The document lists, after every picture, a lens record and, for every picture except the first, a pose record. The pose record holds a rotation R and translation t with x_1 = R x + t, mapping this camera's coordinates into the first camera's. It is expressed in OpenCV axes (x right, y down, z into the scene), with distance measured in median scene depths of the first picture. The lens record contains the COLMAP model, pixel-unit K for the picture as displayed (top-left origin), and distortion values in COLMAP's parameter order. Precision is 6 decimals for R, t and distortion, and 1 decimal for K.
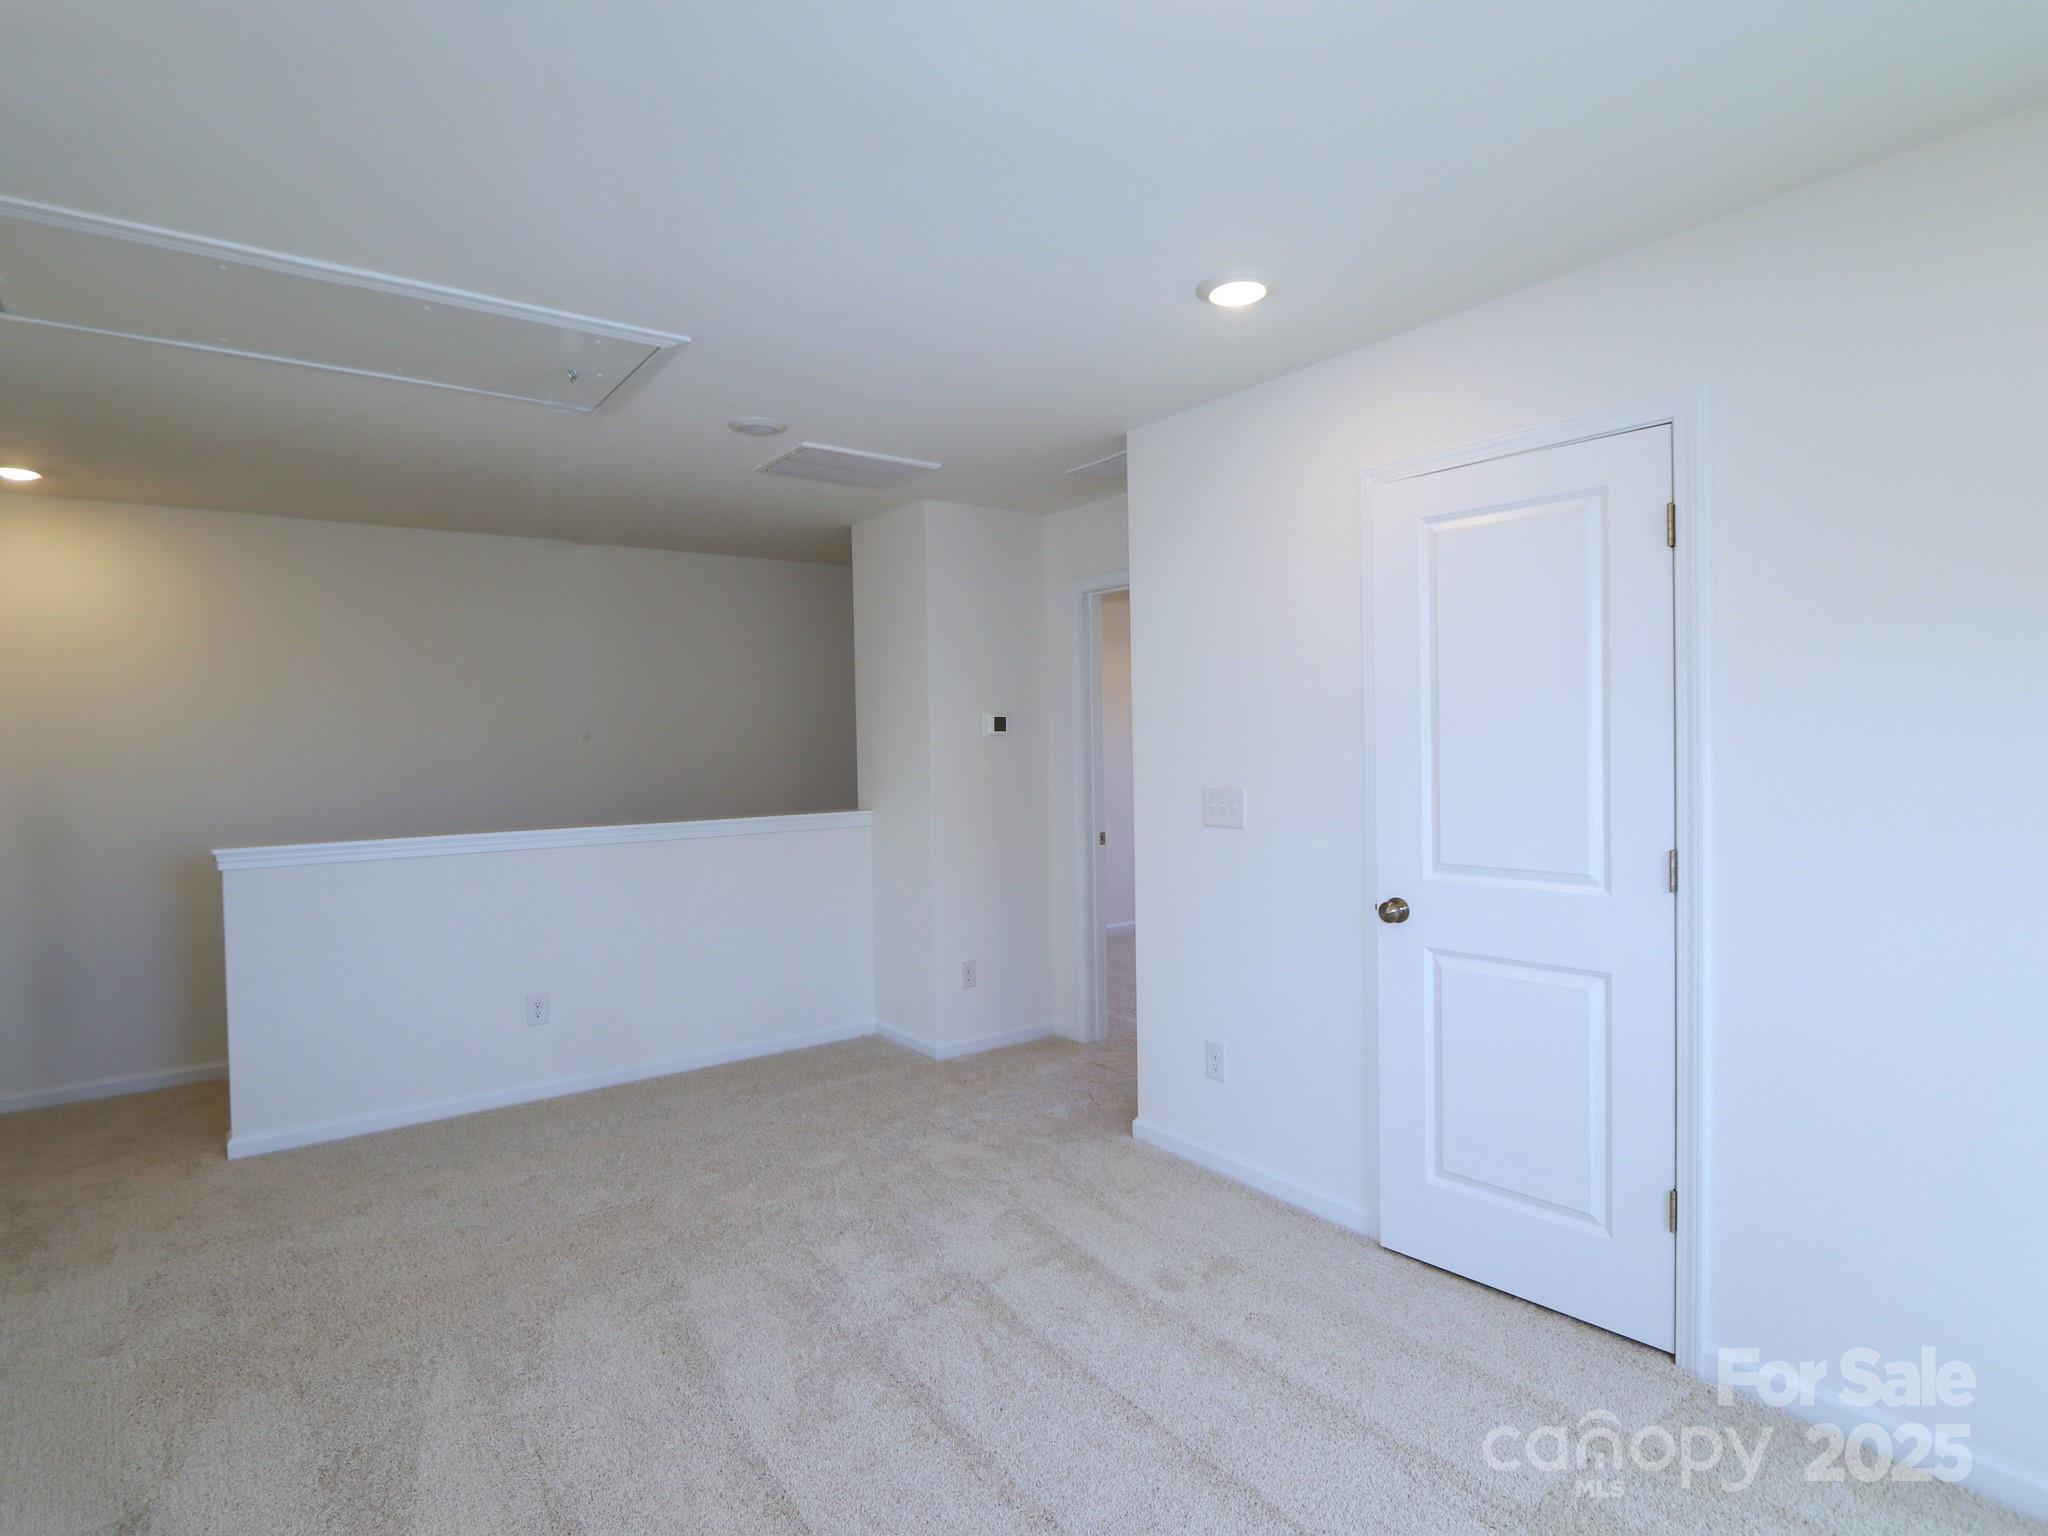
lens RADIAL K [[1063.1, 0, 1013.5], [0, 1063.1, 761.4], [0, 0, 1]] dist [-0.008030, -0.000527]
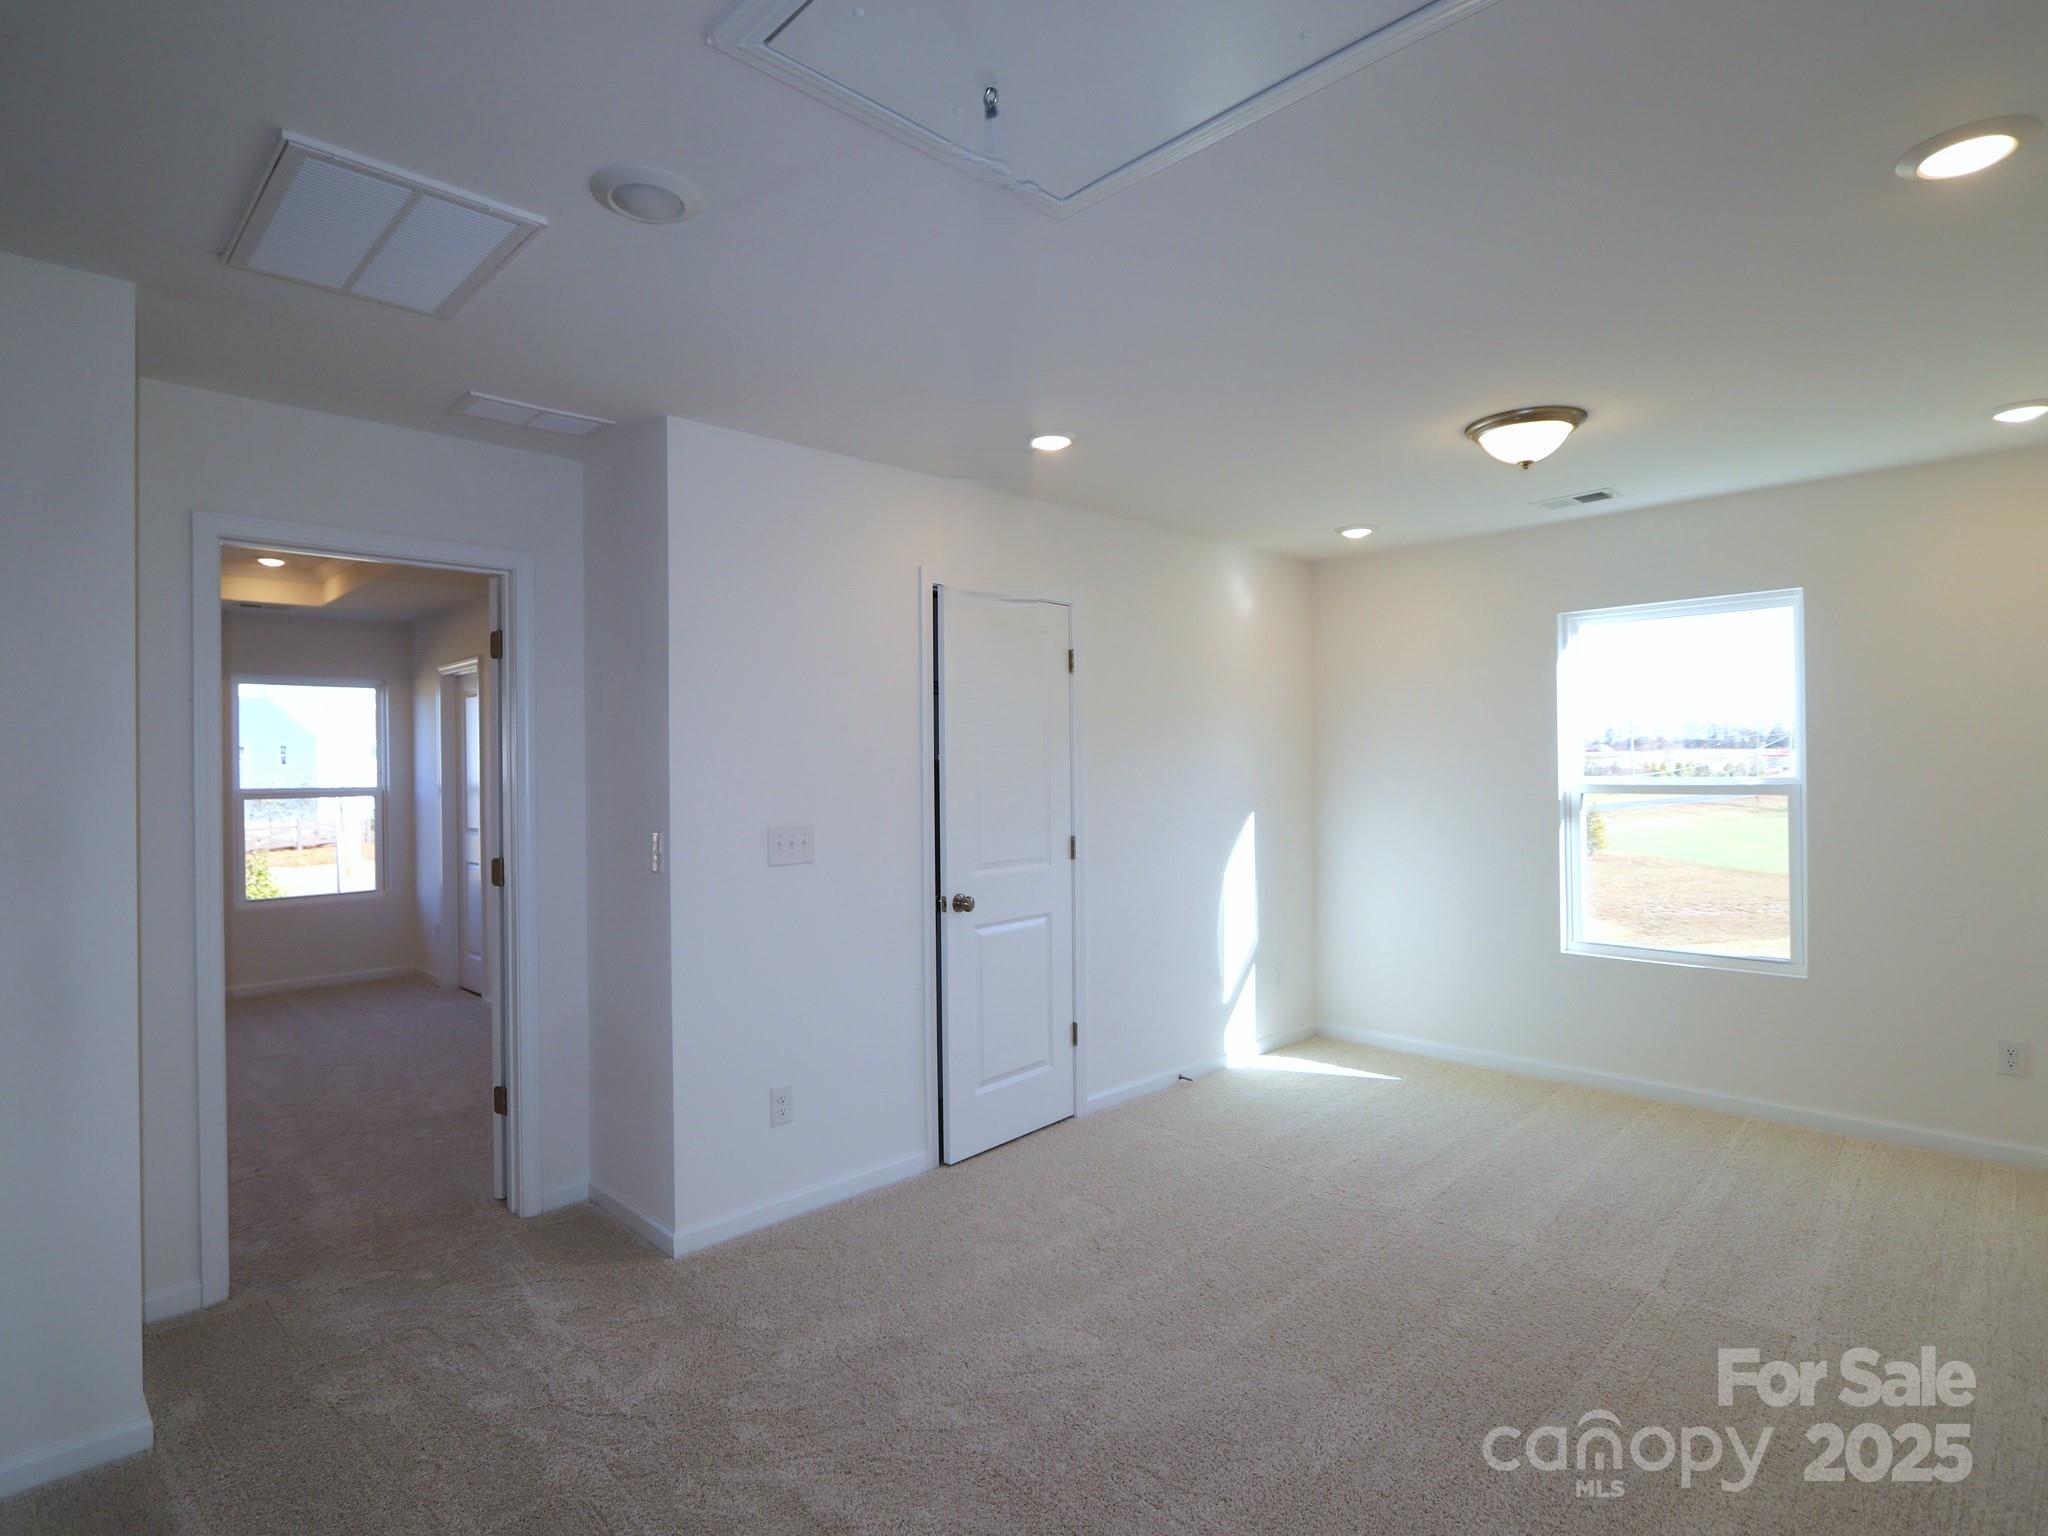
lens RADIAL K [[1063.1, 0, 1013.5], [0, 1063.1, 761.4], [0, 0, 1]] dist [-0.008030, -0.000527]
pose [[-0.135789, 0.021681, 0.990500, -1.027391], [0.029865, 0.999396, -0.017782, -0.014368], [-0.990287, 0.027167, -0.136355, 1.153942]]
